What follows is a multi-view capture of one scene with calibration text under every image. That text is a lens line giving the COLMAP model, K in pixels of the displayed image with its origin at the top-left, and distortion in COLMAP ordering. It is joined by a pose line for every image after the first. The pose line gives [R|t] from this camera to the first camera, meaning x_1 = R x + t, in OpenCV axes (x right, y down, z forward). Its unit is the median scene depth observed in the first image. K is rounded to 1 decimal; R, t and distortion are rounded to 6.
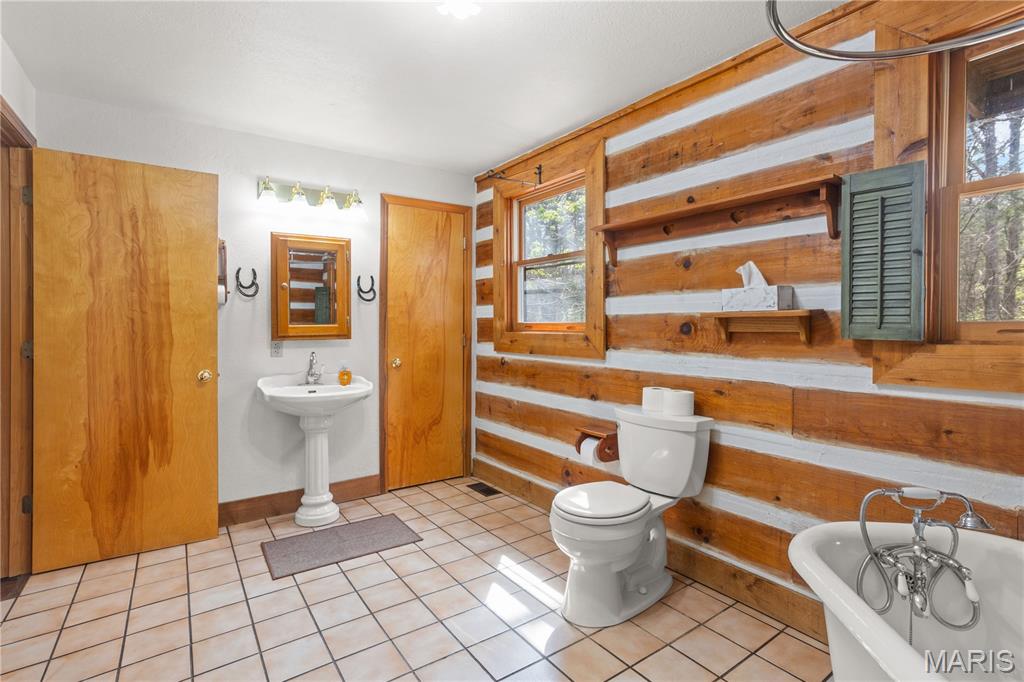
lens RADIAL K [[493.0, 0, 510.1], [0, 493.0, 330.7], [0, 0, 1]] dist [-0.055166, 0.035372]
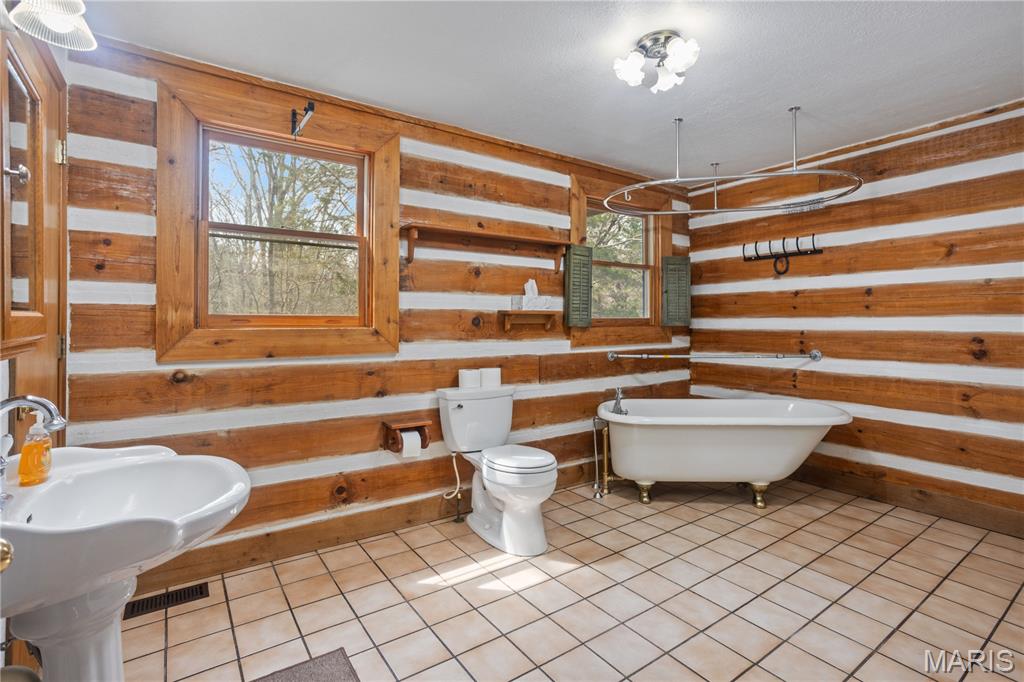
lens RADIAL K [[493.0, 0, 510.1], [0, 493.0, 330.7], [0, 0, 1]] dist [-0.055166, 0.035372]
pose [[-0.004758, -0.010423, 0.999934, -0.842084], [0.015666, 0.999822, 0.010496, 0.006581], [-0.999866, 0.015715, -0.004594, 0.801167]]
